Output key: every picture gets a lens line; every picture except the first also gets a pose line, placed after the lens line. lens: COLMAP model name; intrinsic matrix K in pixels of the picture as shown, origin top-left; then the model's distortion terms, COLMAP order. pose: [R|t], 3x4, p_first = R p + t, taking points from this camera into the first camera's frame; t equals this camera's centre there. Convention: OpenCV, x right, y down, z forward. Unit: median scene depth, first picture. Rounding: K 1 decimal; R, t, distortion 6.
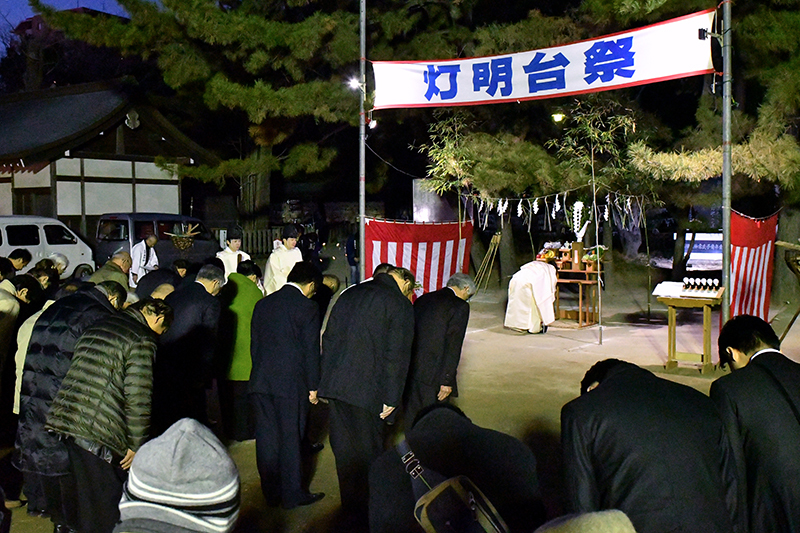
lens RADIAL K [[866.2, 0, 400.0], [0, 866.2, 266.5], [0, 0, 1]] dist [-0.014069, -0.009821]
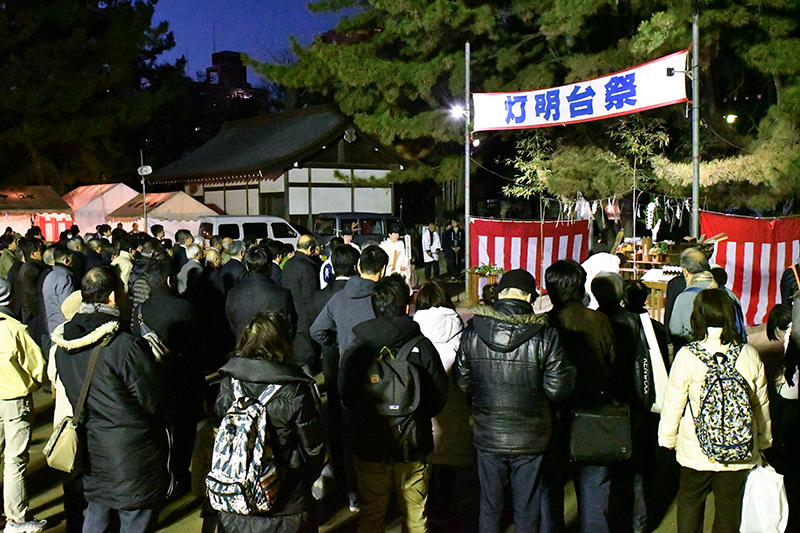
lens RADIAL K [[866.2, 0, 400.0], [0, 866.2, 266.5], [0, 0, 1]] dist [-0.014069, -0.009821]
pose [[0.946857, 0.014564, -0.321325, 0.291673], [-0.012764, 0.999889, 0.007708, 0.007025], [0.321402, -0.003197, 0.946937, -0.240646]]
